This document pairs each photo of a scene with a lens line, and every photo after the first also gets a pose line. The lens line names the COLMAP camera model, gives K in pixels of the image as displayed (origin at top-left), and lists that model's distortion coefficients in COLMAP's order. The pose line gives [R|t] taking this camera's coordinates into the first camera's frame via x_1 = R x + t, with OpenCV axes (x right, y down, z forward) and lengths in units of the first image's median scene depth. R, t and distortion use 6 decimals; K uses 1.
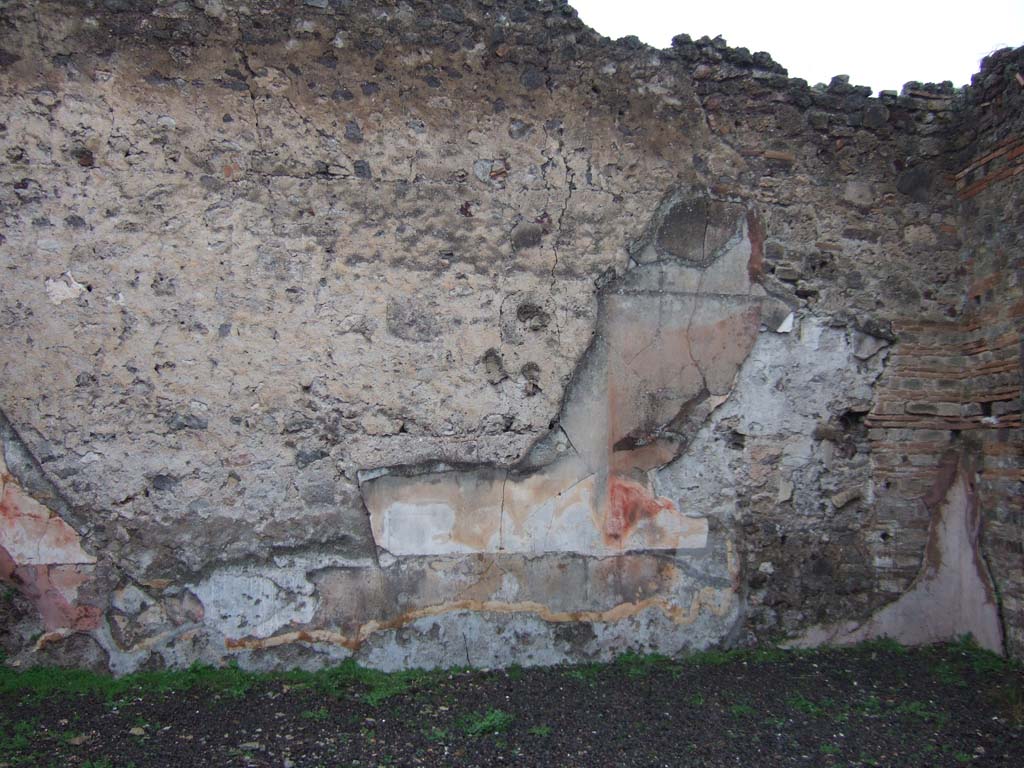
lens RADIAL K [[1083.0, 0, 506.7], [0, 1083.0, 384.9], [0, 0, 1]] dist [-0.051054, 0.000000]
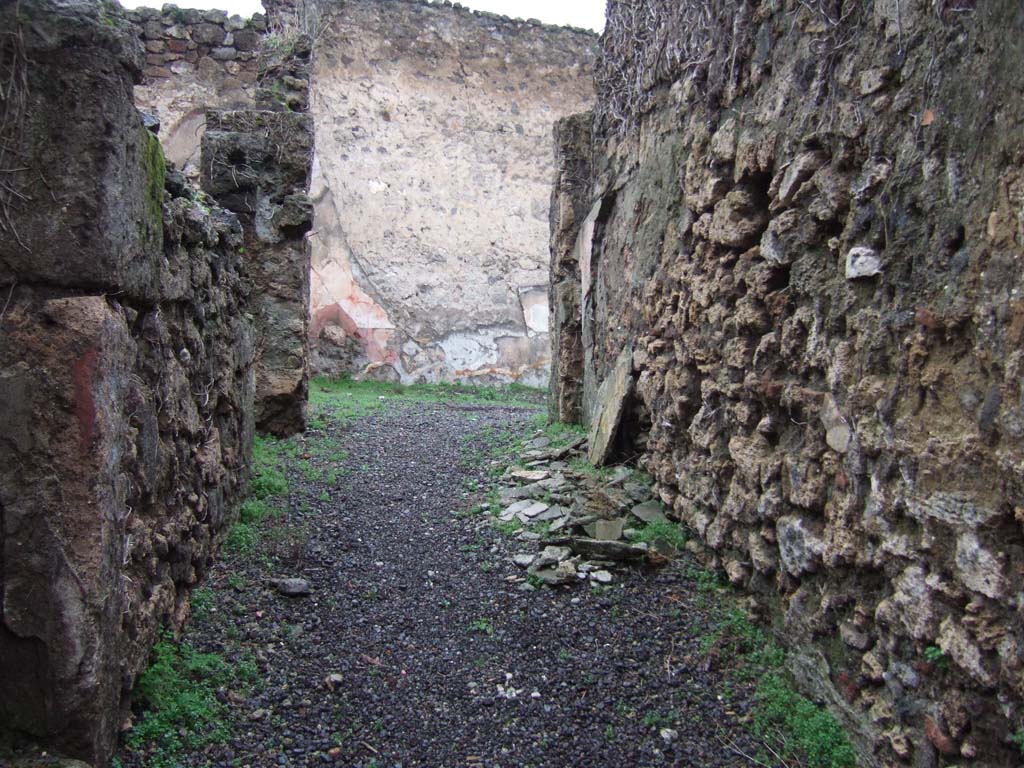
lens RADIAL K [[1083.0, 0, 511.7], [0, 1083.0, 385.6], [0, 0, 1]] dist [-0.051054, 0.000000]
pose [[0.982892, 0.010205, 0.183898, -0.500031], [-0.023516, 0.997246, 0.070344, 0.118092], [-0.182674, -0.073465, 0.980425, -0.904328]]
